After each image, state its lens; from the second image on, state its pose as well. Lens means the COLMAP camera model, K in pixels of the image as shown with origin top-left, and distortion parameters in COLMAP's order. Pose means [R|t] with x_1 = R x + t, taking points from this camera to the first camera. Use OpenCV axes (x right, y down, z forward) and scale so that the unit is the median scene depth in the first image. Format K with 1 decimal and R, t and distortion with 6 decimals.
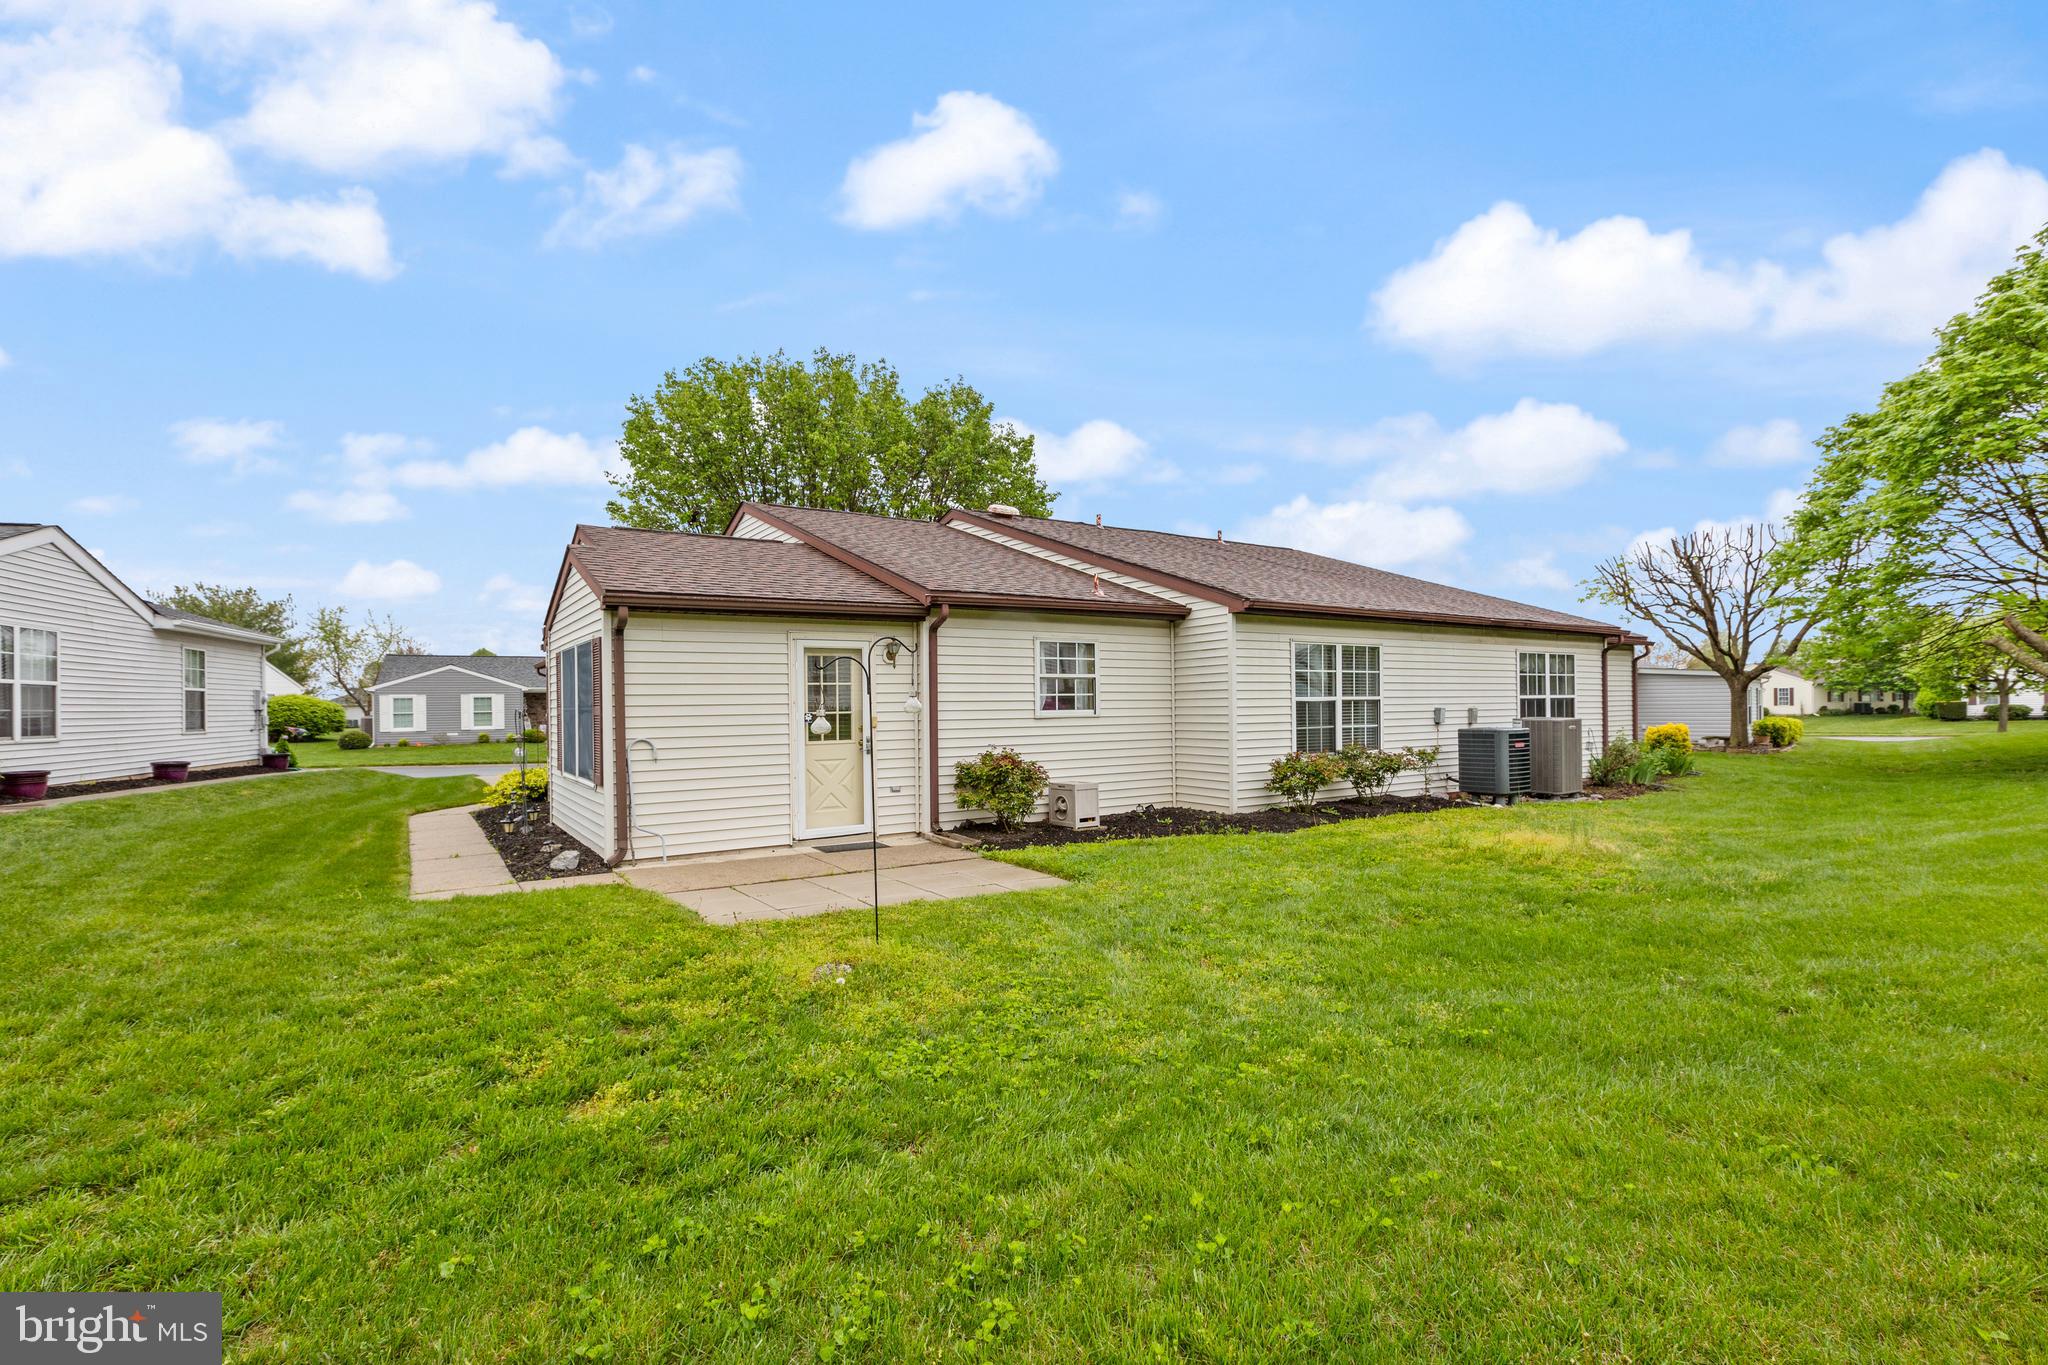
lens RADIAL K [[938.9, 0, 1031.9], [0, 938.9, 699.3], [0, 0, 1]] dist [-0.000981, 0.000017]
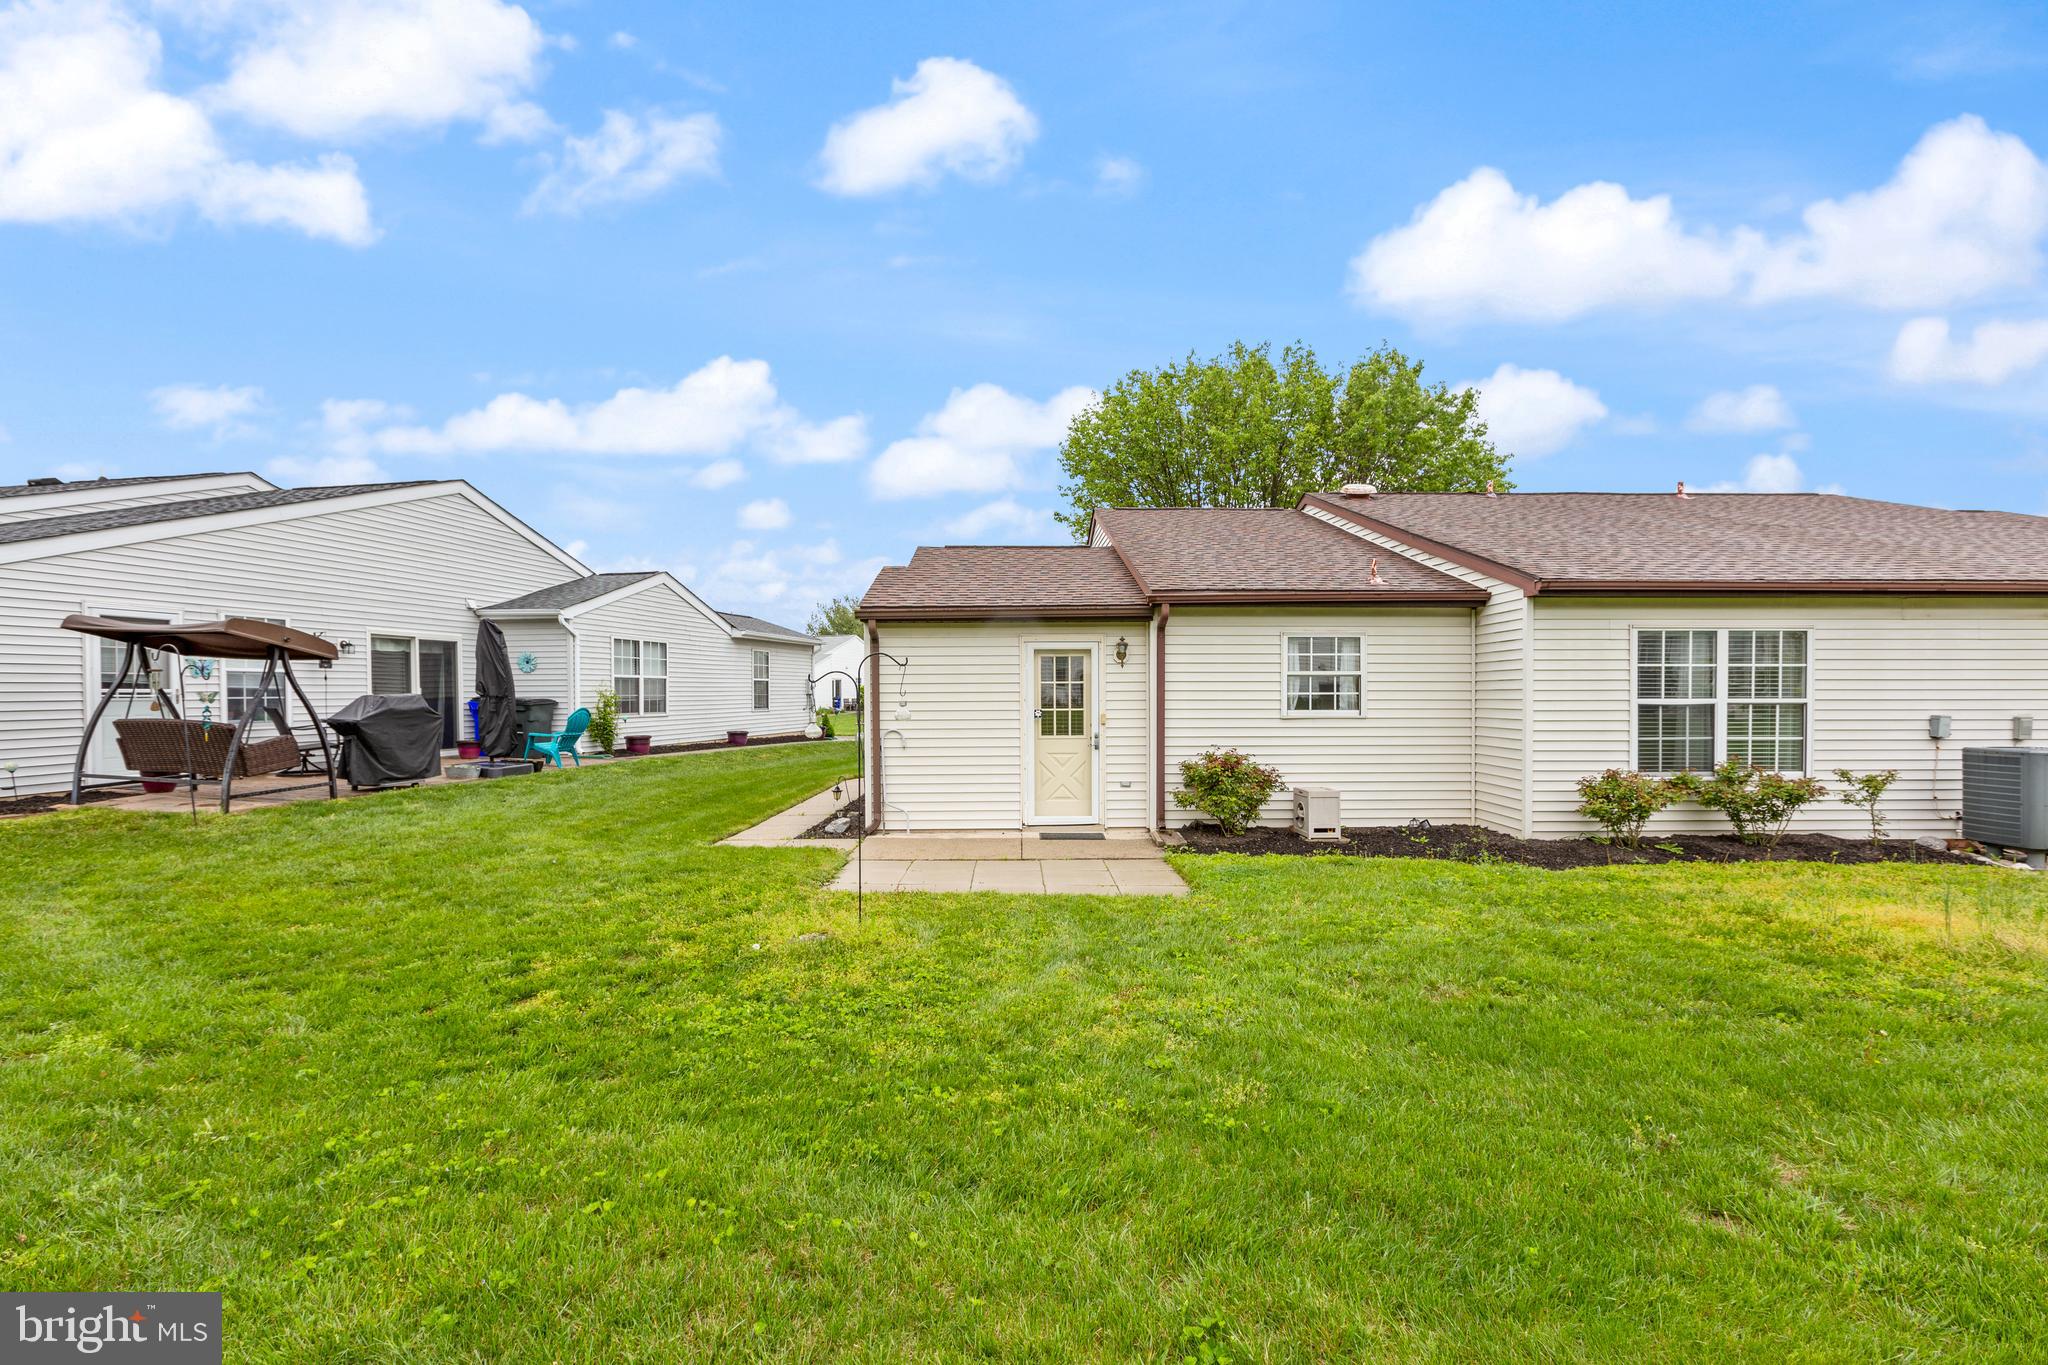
lens RADIAL K [[925.3, 0, 1022.5], [0, 925.3, 697.1], [0, 0, 1]] dist [0.002410, -0.000215]
pose [[0.843496, 0.013214, -0.536973, 0.277322], [-0.004937, 0.999846, 0.016849, -0.015312], [0.537113, -0.011561, 0.843431, 0.073723]]
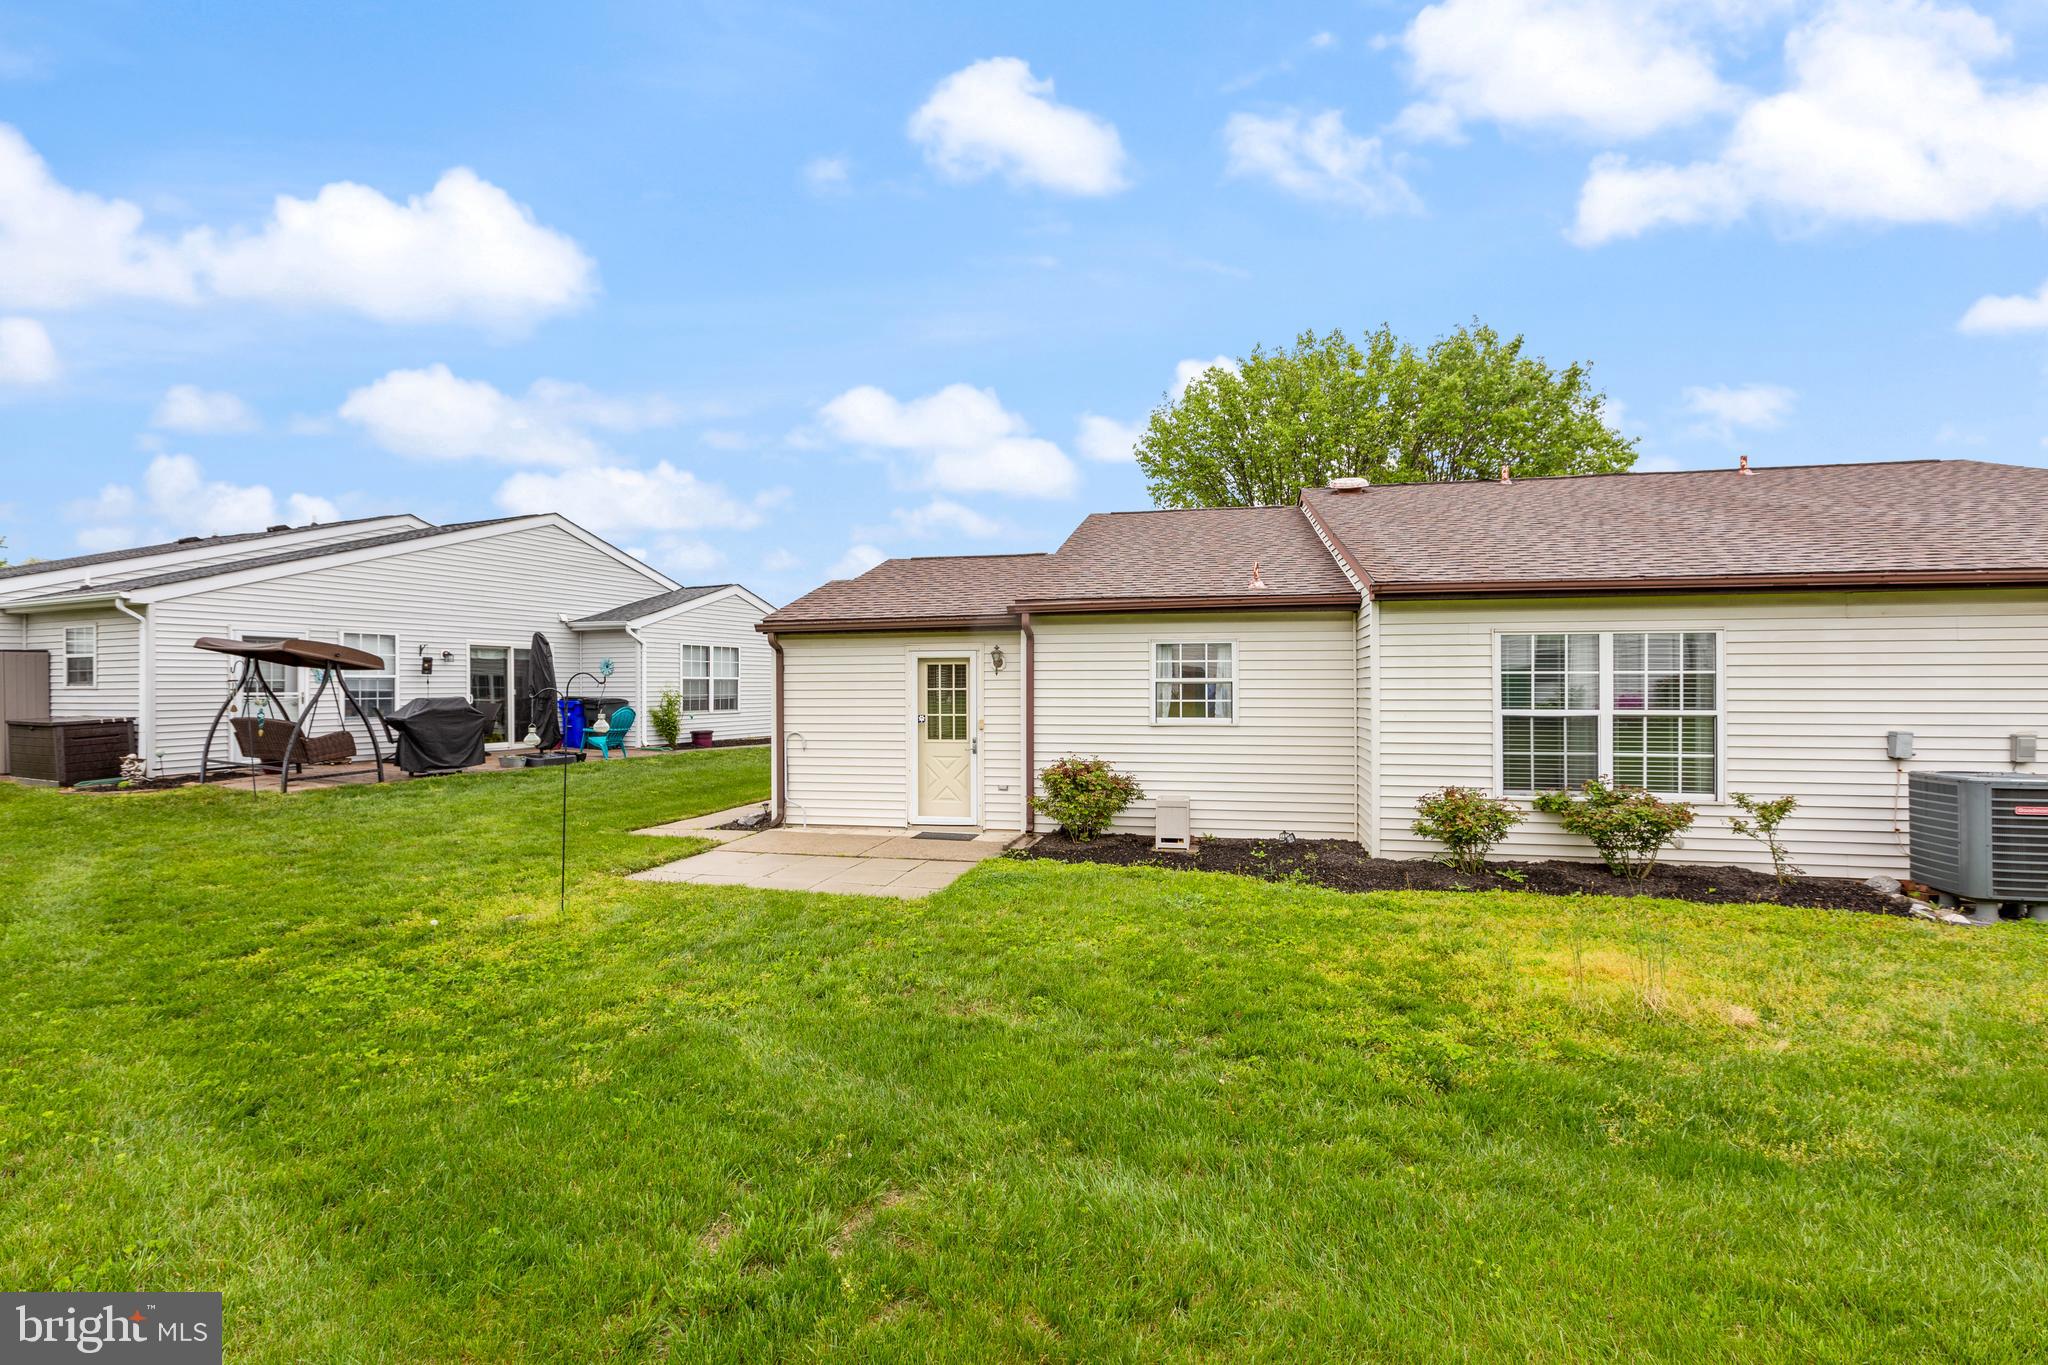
lens RADIAL K [[905.0, 0, 1006.6], [0, 905.0, 679.4], [0, 0, 1]] dist [0.002100, 0.000936]
pose [[0.699694, 0.005693, -0.714420, 0.538887], [-0.002259, 0.999981, 0.005757, -0.030471], [0.714439, -0.002414, 0.699694, 0.256611]]
